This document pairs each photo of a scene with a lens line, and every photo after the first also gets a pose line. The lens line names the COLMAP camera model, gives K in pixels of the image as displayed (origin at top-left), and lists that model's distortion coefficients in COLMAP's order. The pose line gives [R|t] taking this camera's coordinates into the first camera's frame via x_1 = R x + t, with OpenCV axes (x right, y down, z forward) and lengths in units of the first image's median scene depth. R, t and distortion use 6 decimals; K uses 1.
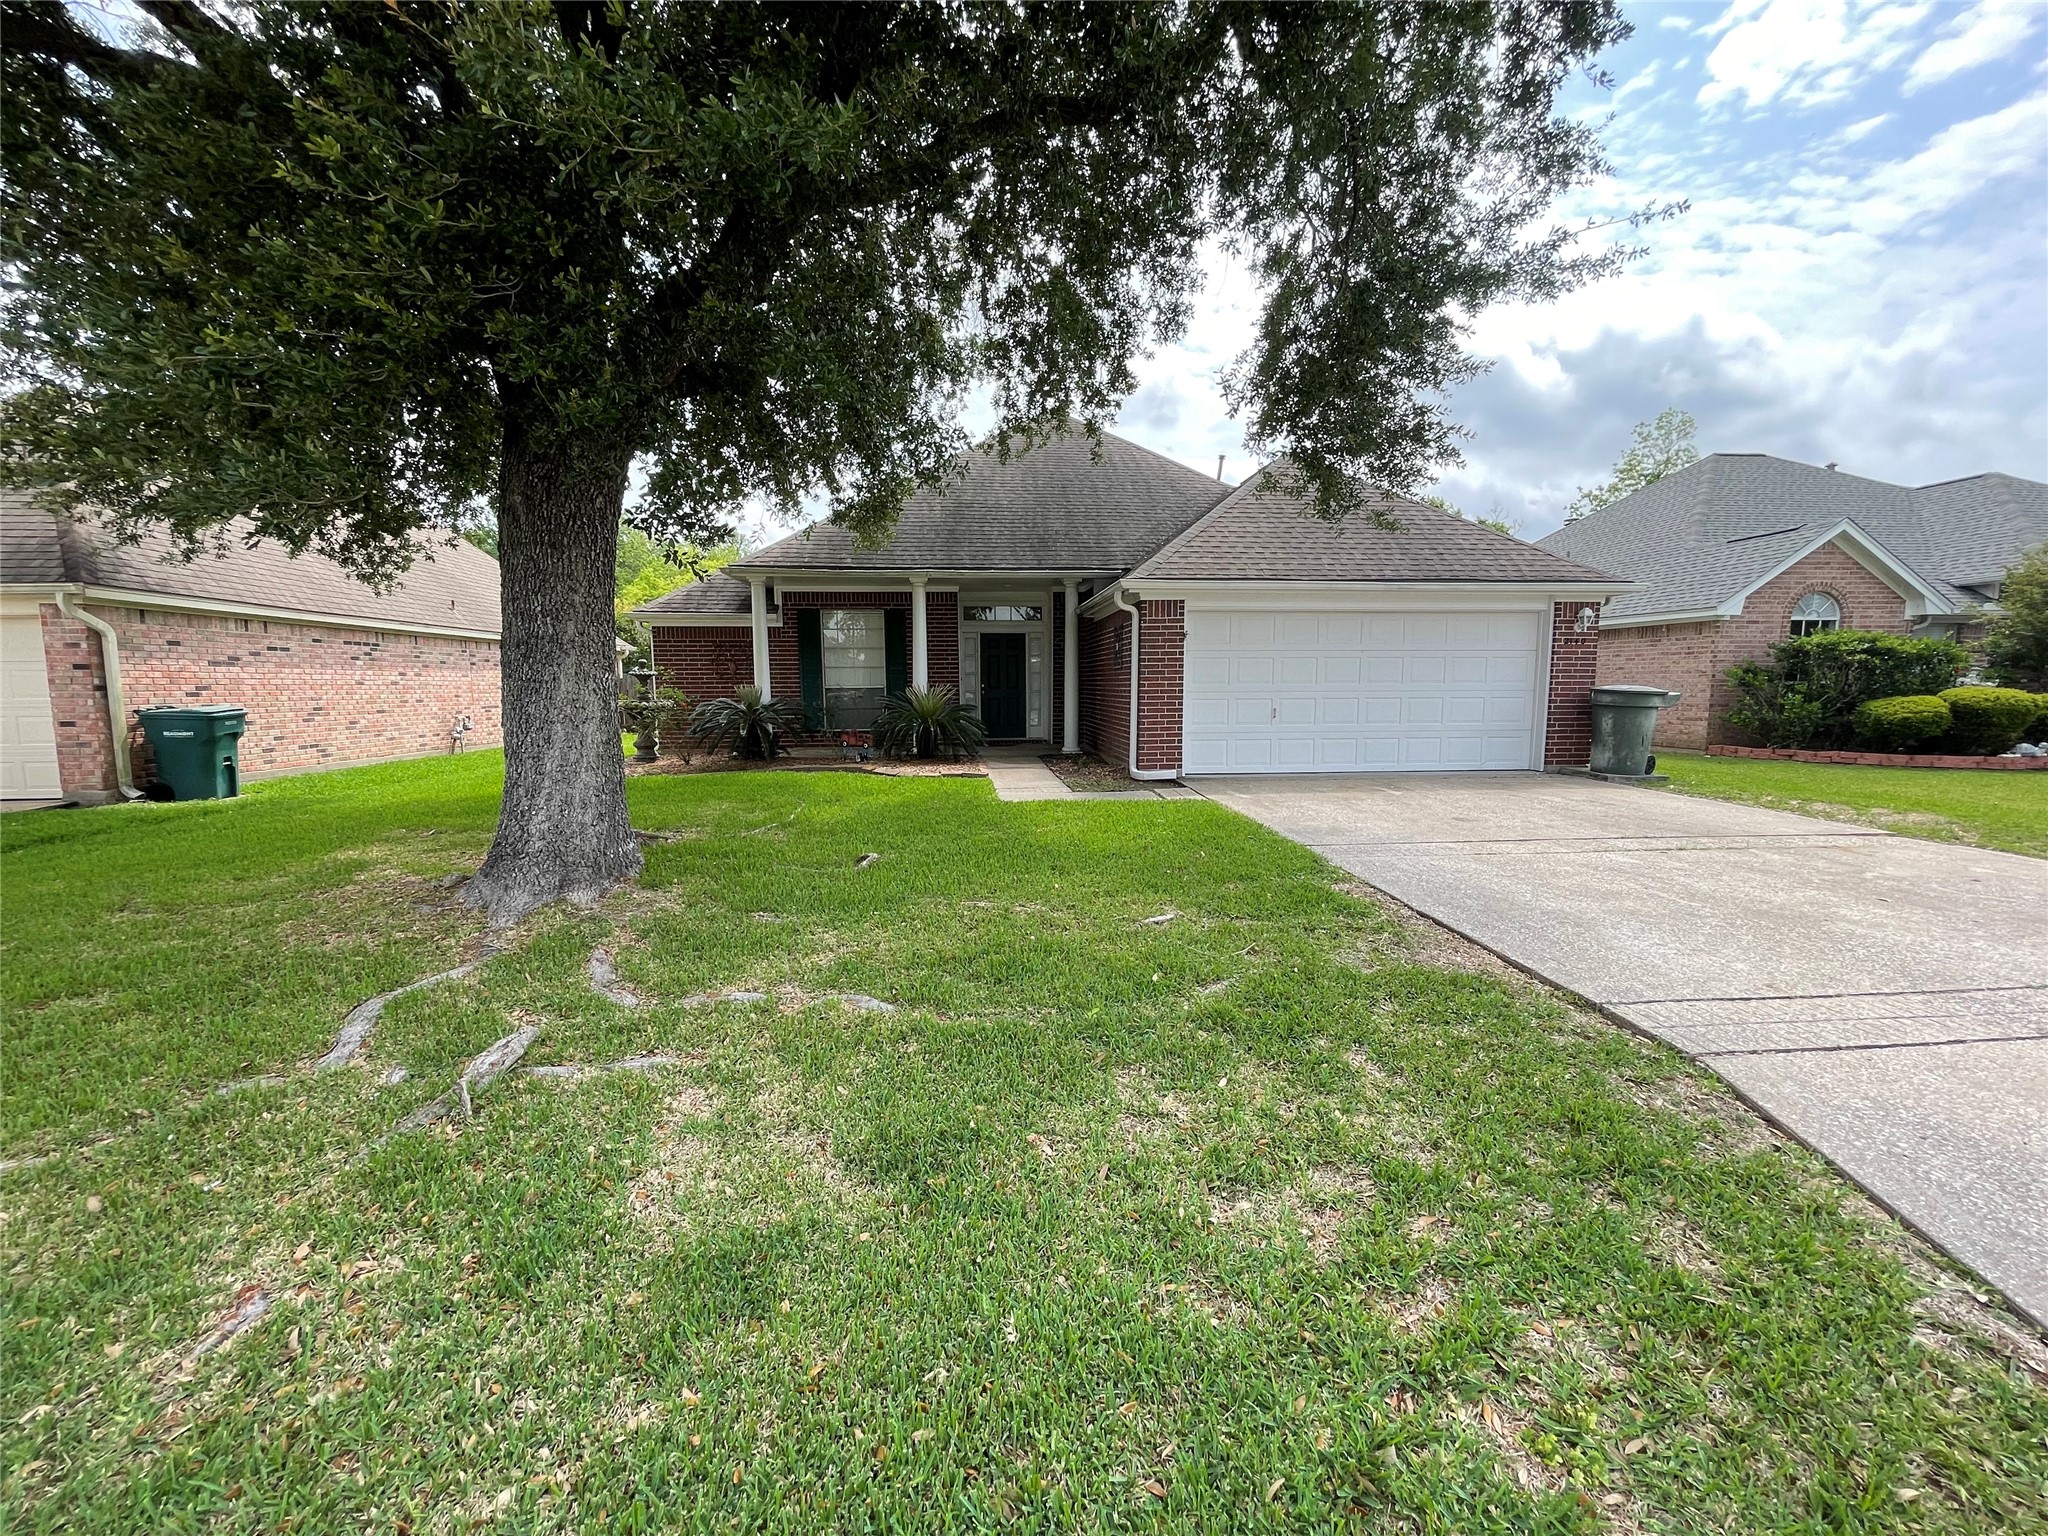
lens RADIAL K [[824.0, 0, 1013.0], [0, 824.0, 763.6], [0, 0, 1]] dist [-0.001272, 0.000973]
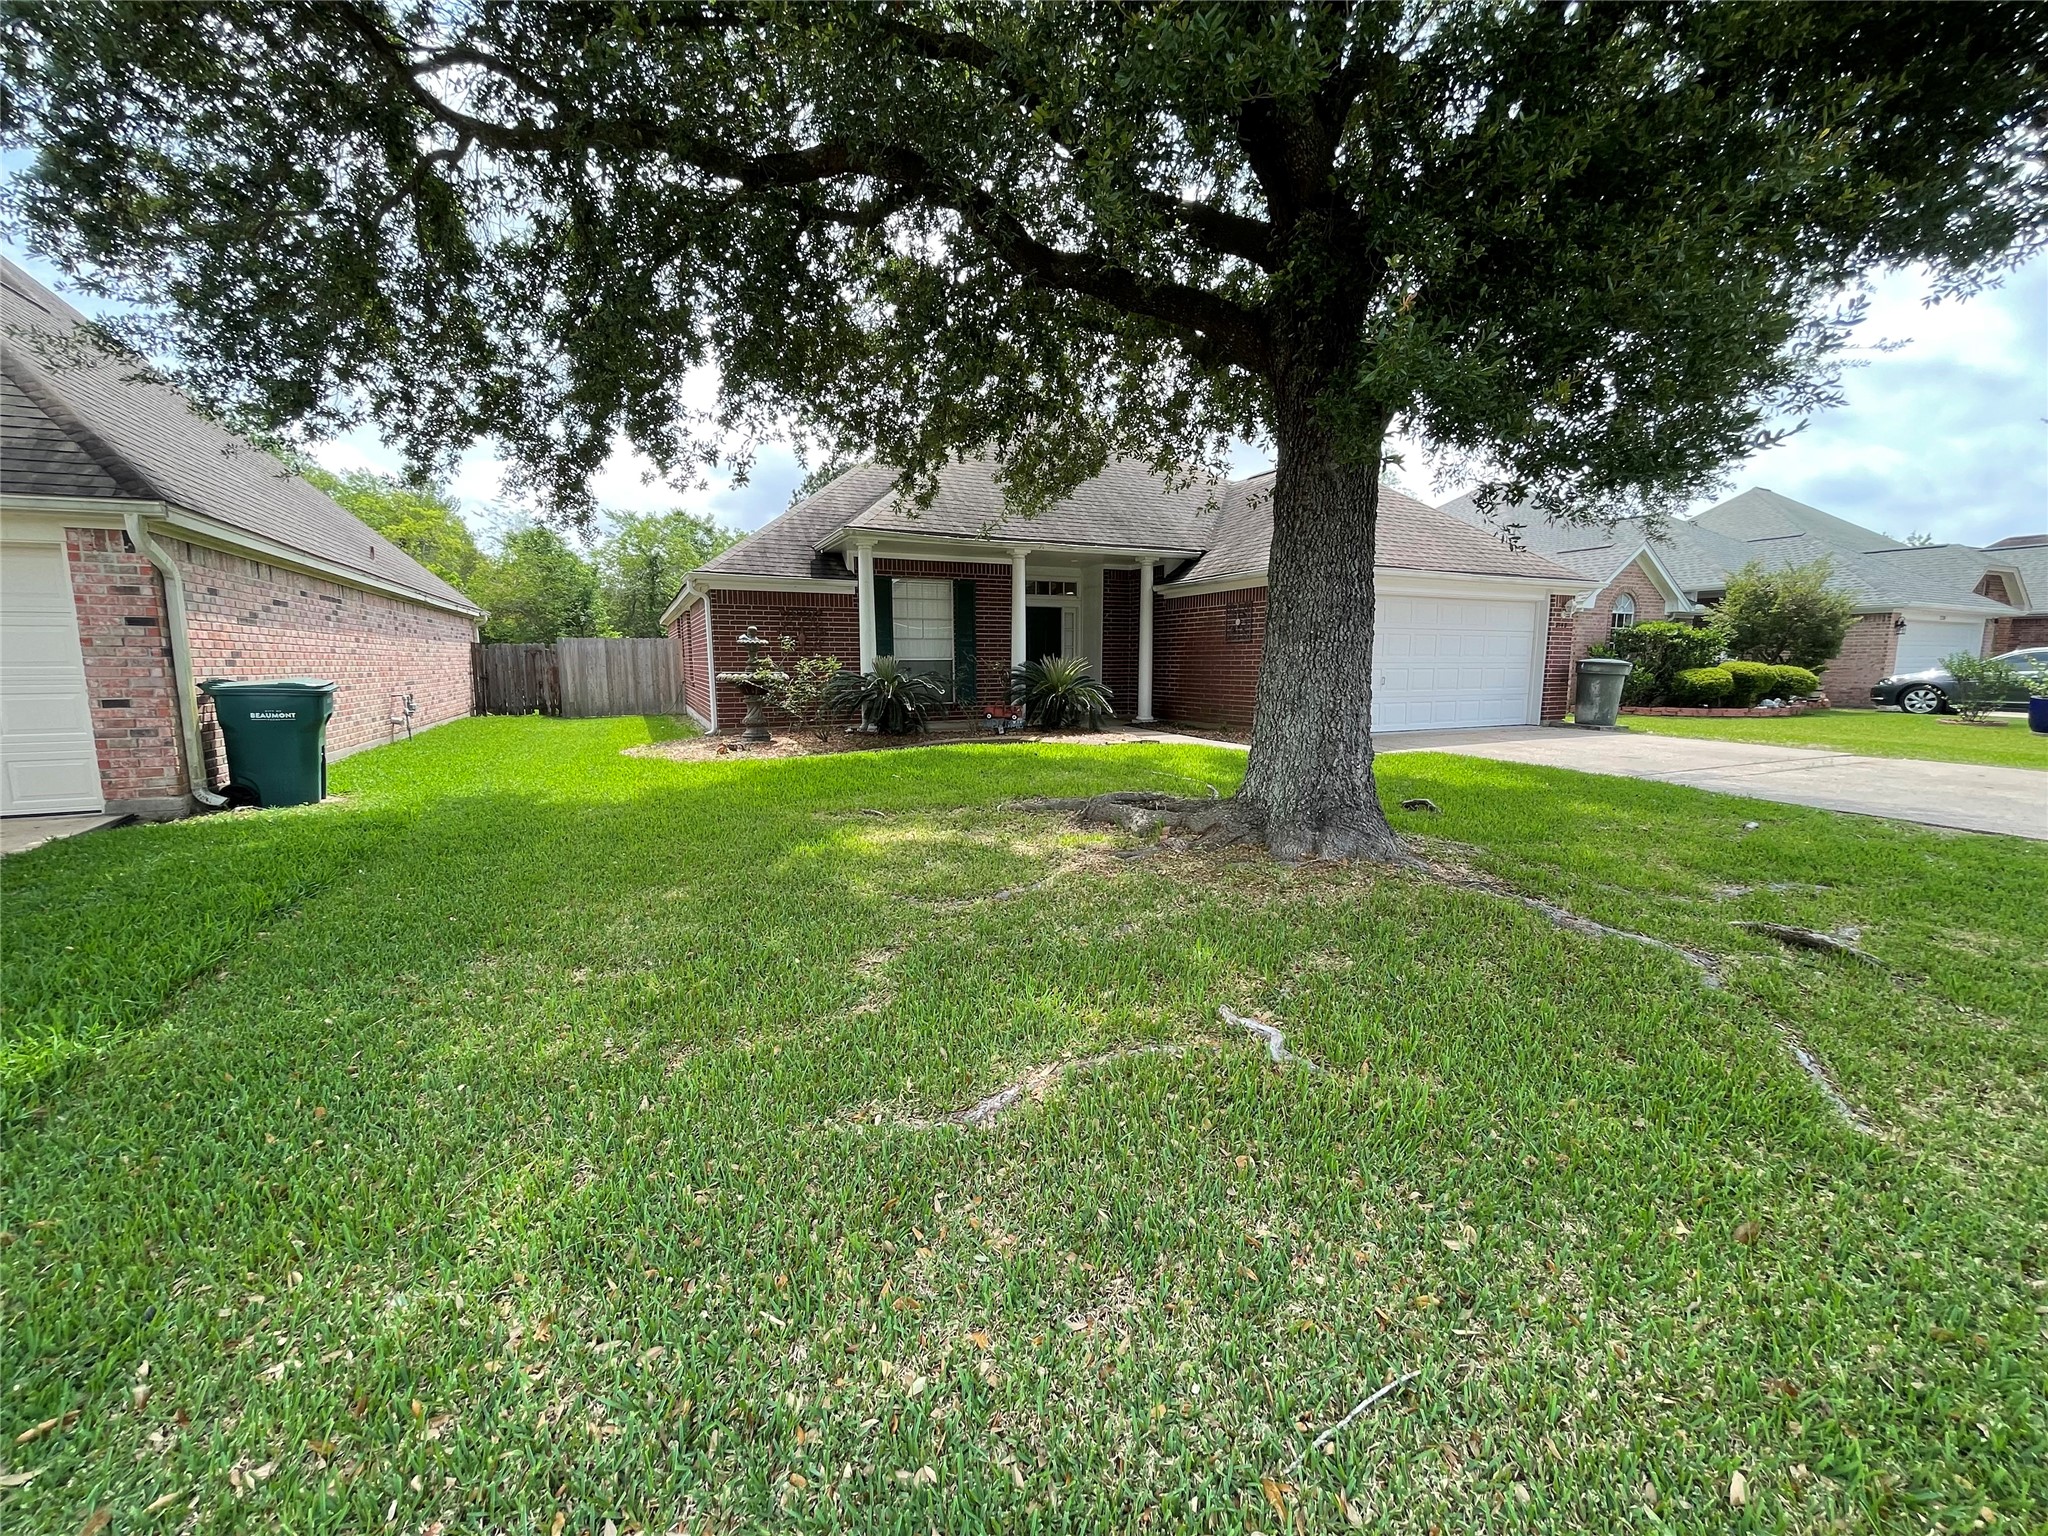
lens RADIAL K [[824.0, 0, 1012.7], [0, 824.0, 759.1], [0, 0, 1]] dist [-0.001272, 0.000973]
pose [[0.935719, -0.038093, 0.350684, -0.629425], [0.031047, 0.999188, 0.025695, 0.004094], [-0.351377, -0.013156, 0.936141, 0.075163]]
